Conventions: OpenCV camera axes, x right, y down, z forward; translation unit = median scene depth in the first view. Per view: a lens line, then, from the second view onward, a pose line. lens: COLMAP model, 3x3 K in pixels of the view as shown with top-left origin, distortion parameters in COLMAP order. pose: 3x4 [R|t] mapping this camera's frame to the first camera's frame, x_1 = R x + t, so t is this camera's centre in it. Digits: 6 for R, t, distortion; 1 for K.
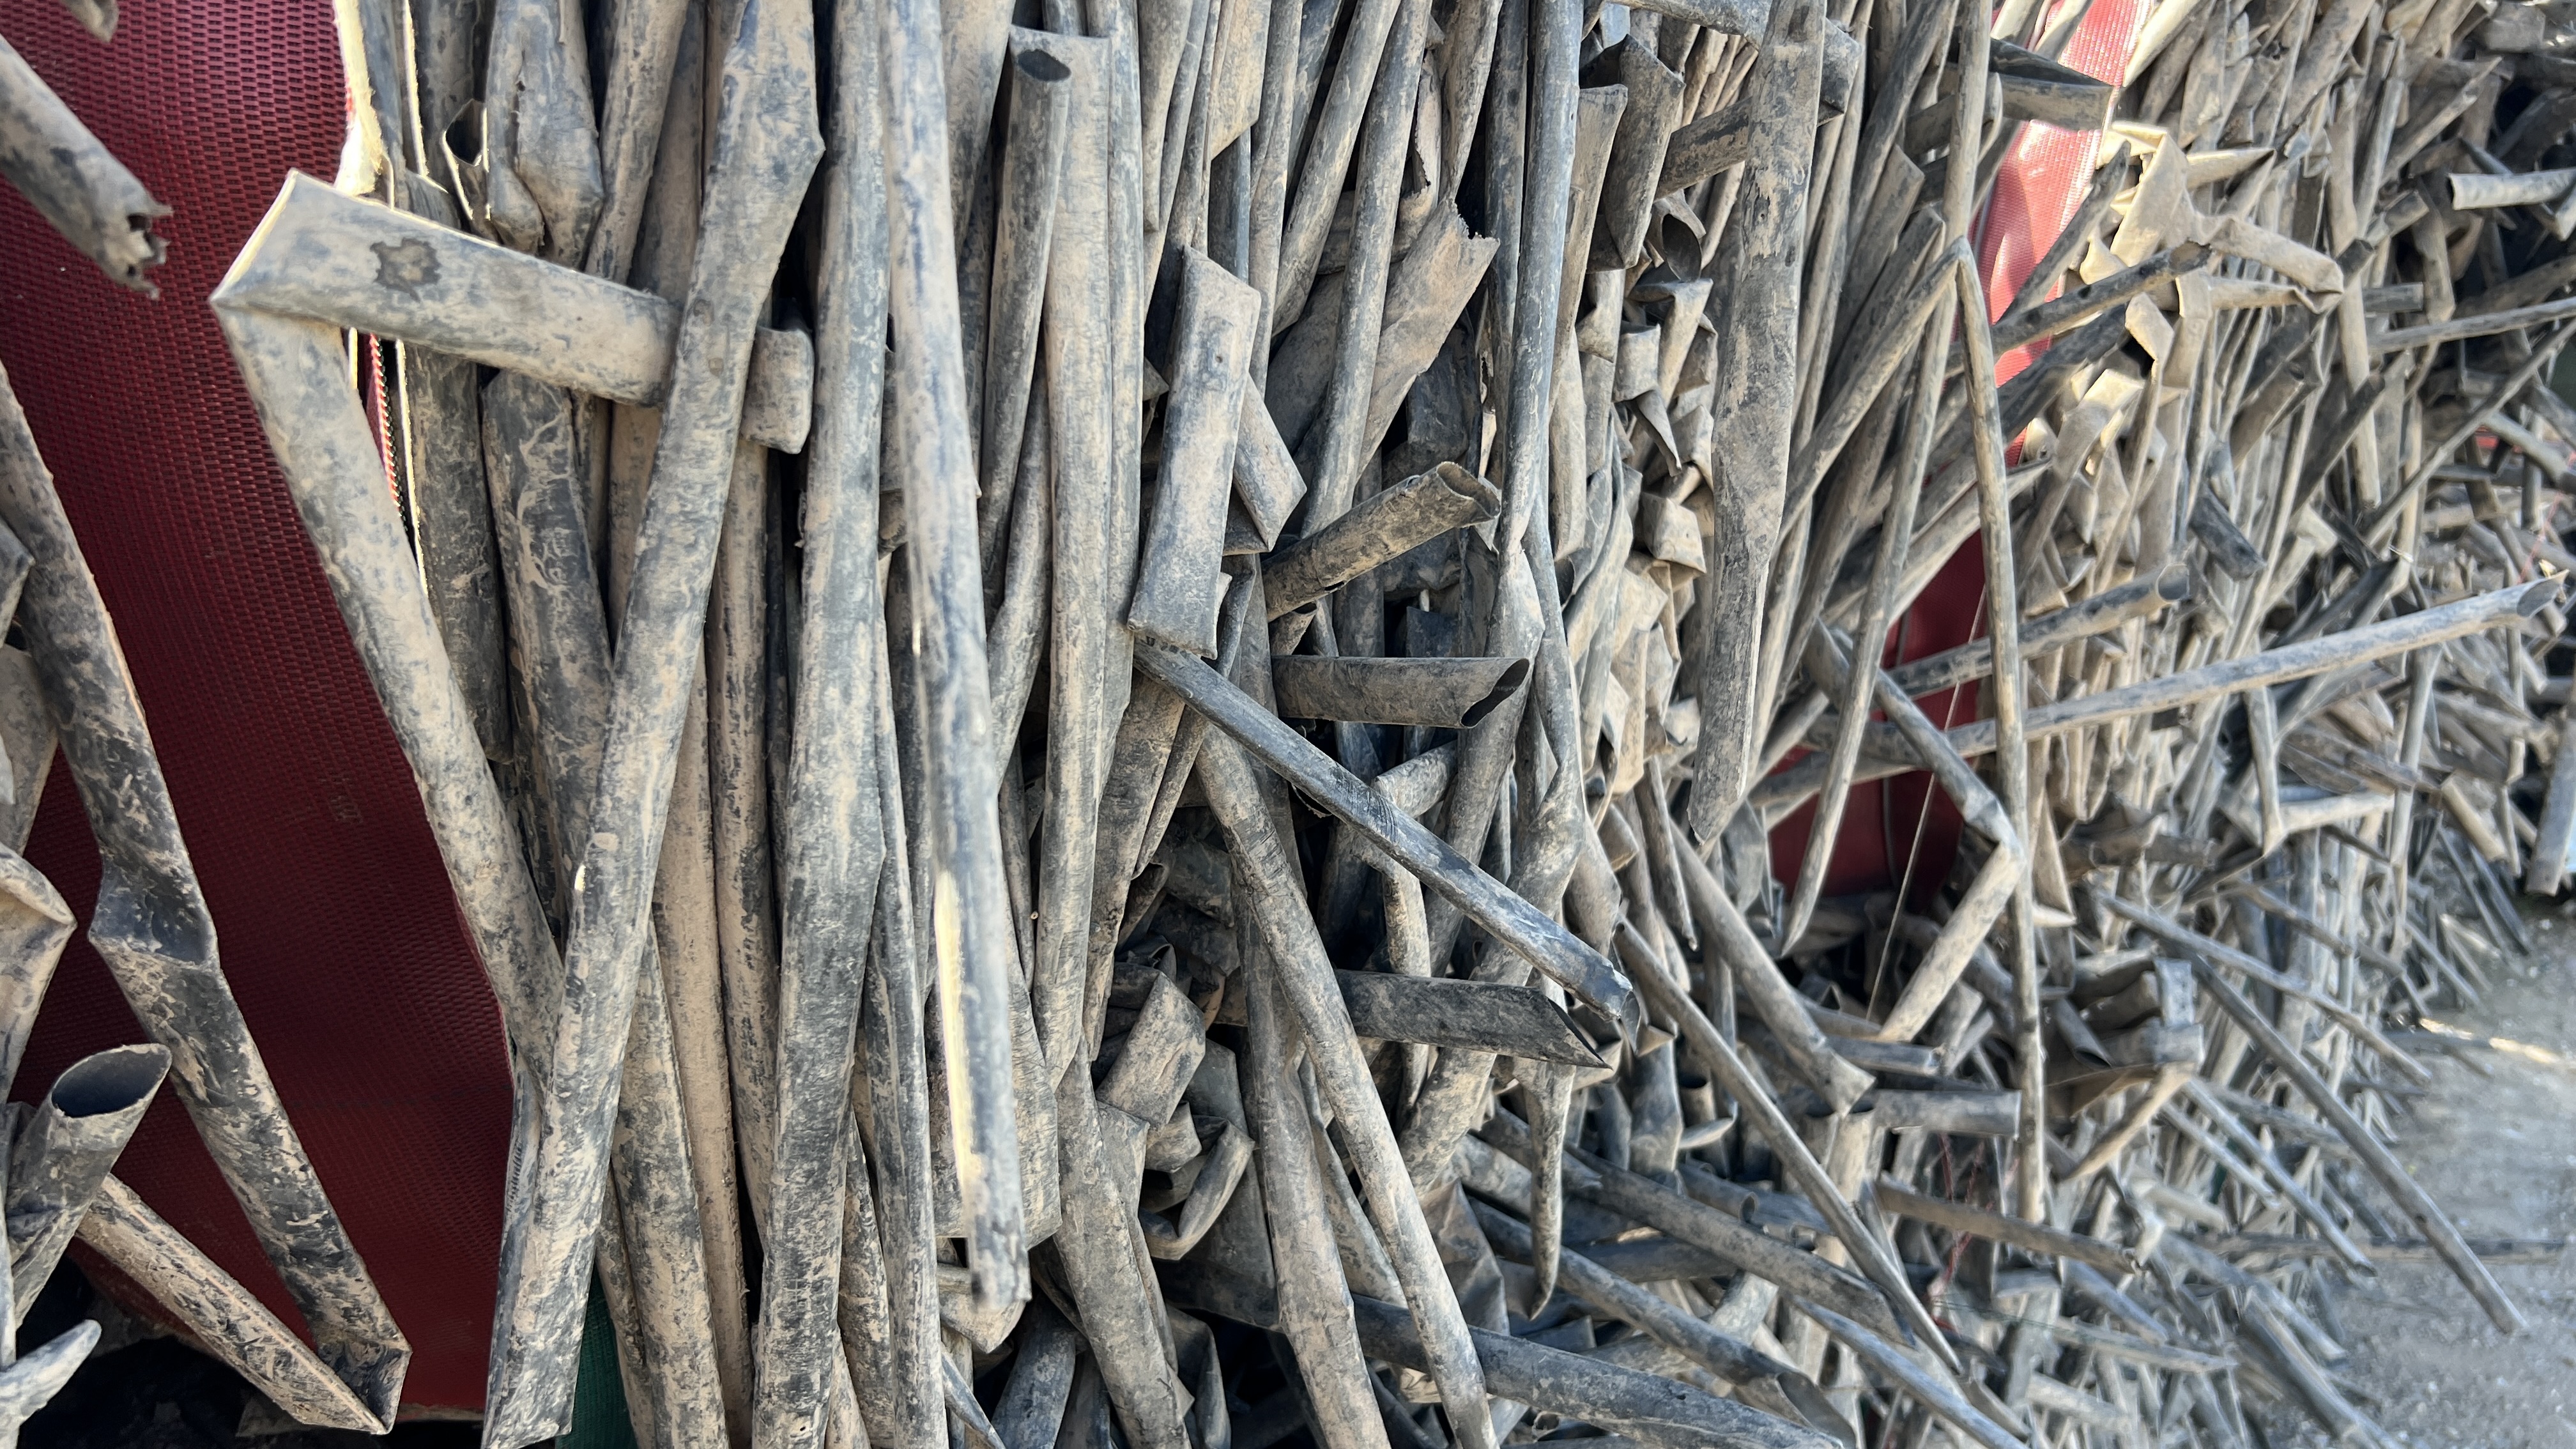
lens RADIAL K [[1980.8, 0, 1288.0], [0, 1980.8, 724.5], [0, 0, 1]] dist [0.140729, -0.360478]
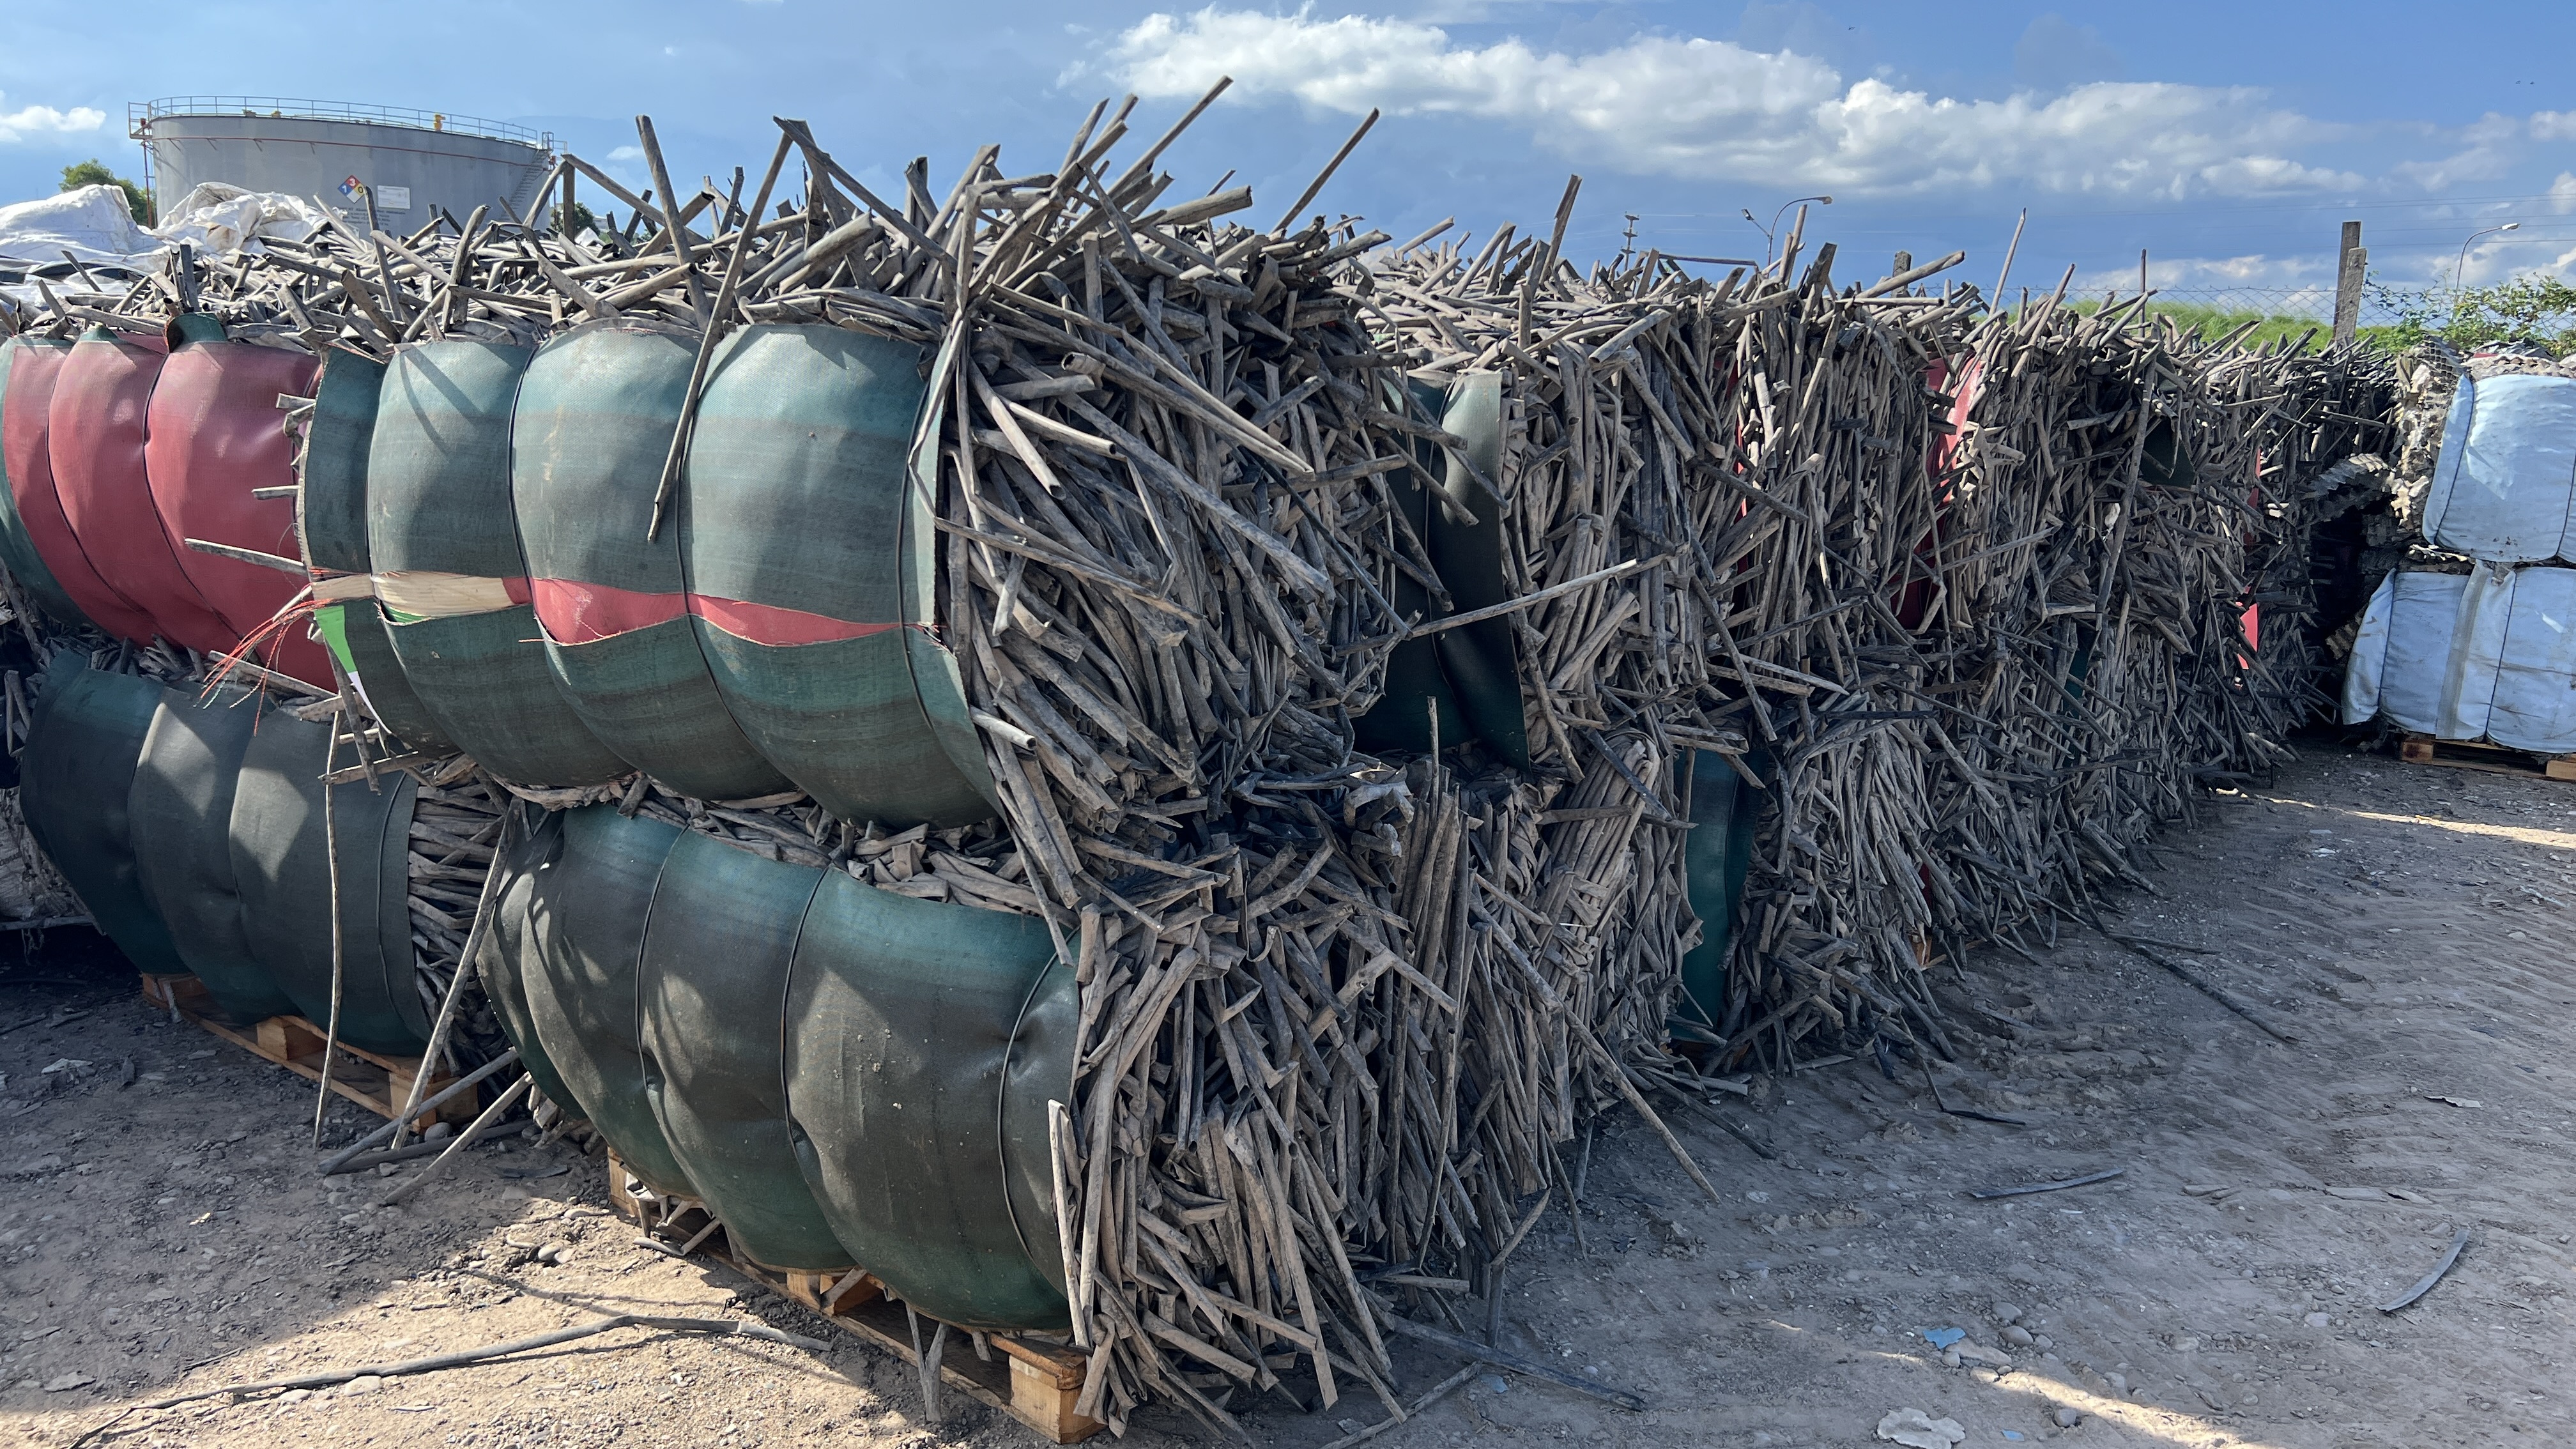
lens RADIAL K [[1980.8, 0, 1288.0], [0, 1980.8, 724.5], [0, 0, 1]] dist [0.140729, -0.360478]
pose [[0.998486, -0.043188, -0.034067, -0.872299], [0.042236, 0.998710, -0.028193, 0.379776], [0.035241, 0.026711, 0.999022, -3.171808]]
